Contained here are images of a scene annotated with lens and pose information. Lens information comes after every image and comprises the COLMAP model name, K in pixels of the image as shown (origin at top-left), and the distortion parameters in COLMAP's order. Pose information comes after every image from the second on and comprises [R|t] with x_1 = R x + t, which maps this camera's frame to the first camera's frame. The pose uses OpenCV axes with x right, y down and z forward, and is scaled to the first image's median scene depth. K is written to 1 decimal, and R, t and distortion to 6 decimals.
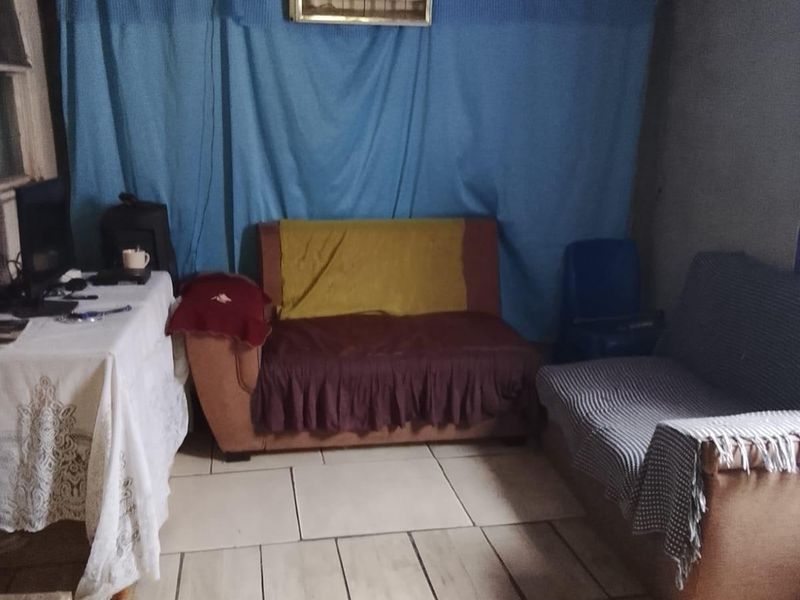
lens RADIAL K [[768.7, 0, 421.0], [0, 768.7, 276.5], [0, 0, 1]] dist [0.106068, -0.176579]
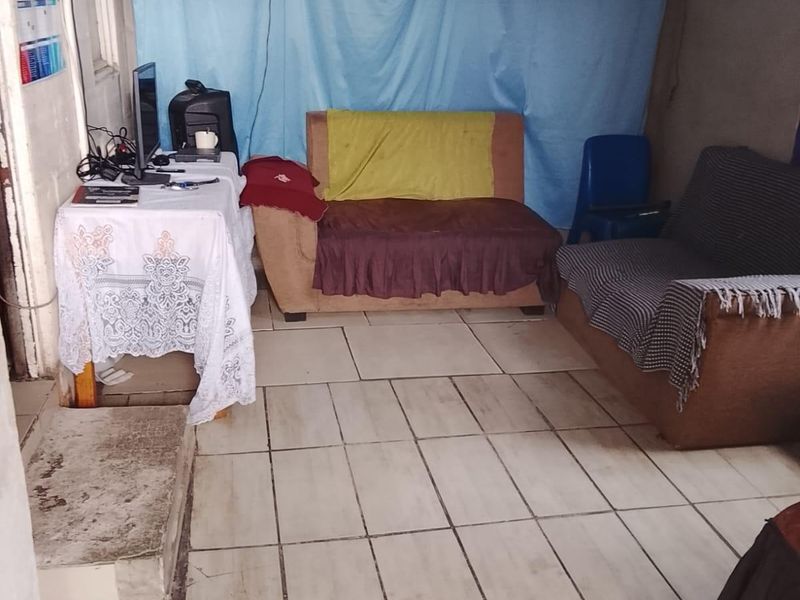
lens RADIAL K [[768.7, 0, 421.0], [0, 768.7, 276.5], [0, 0, 1]] dist [0.106068, -0.176579]
pose [[0.999636, 0.021384, 0.016478, -0.099123], [-0.023240, 0.992234, 0.122198, 0.039189], [-0.013737, -0.122537, 0.992369, -0.188123]]
